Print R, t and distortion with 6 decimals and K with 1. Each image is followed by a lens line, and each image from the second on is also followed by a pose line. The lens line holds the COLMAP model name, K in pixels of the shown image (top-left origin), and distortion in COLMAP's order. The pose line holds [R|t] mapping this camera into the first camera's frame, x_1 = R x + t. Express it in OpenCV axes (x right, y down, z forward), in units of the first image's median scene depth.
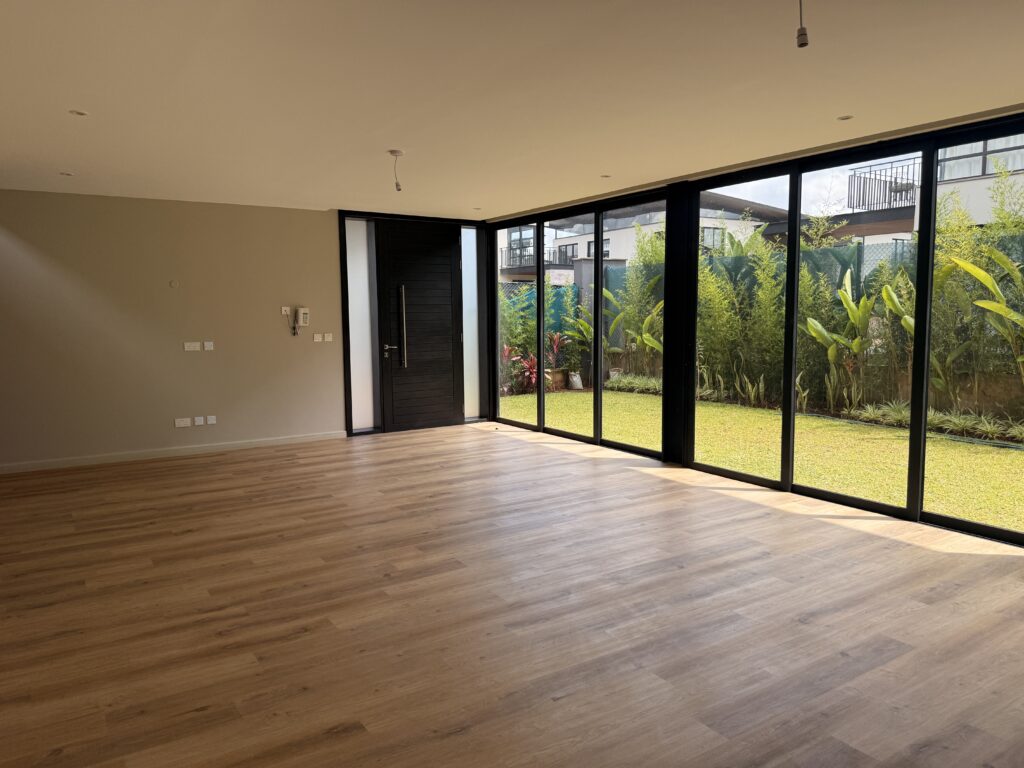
lens RADIAL K [[727.0, 0, 512.0], [0, 727.0, 384.0], [0, 0, 1]] dist [0.070517, -0.094753]
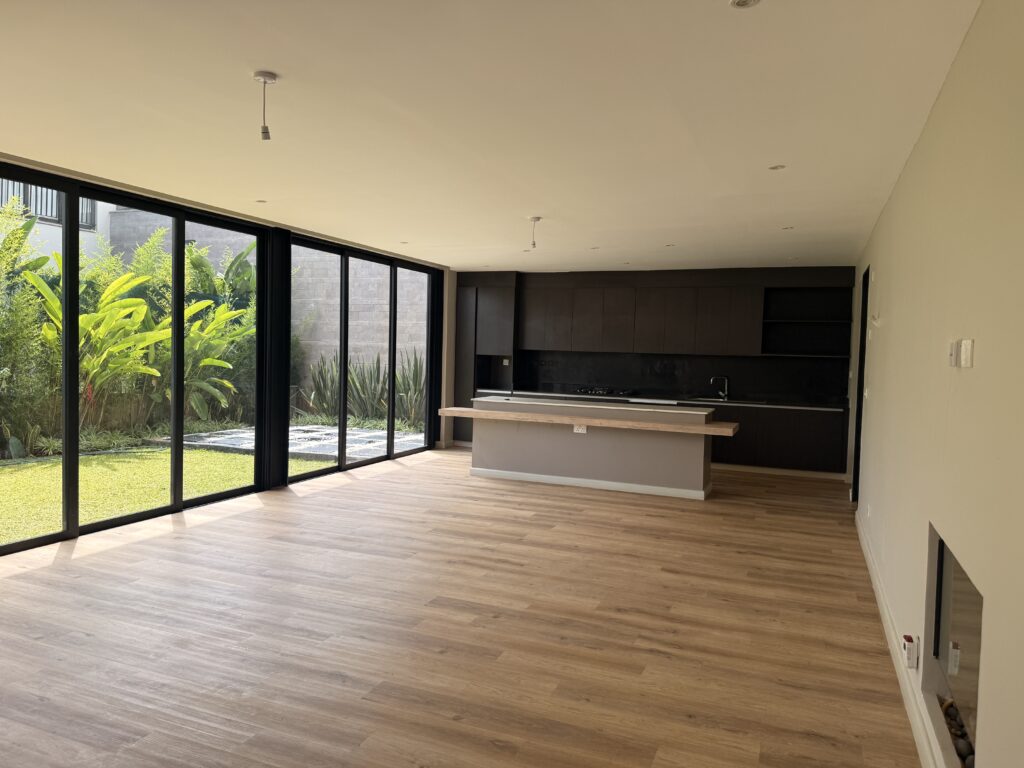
lens RADIAL K [[727.0, 0, 512.0], [0, 727.0, 384.0], [0, 0, 1]] dist [0.070517, -0.094753]
pose [[-0.578996, -0.040063, 0.814345, -1.008559], [0.062905, 0.993620, 0.093607, -0.142669], [-0.812900, 0.105425, -0.572782, 1.576515]]
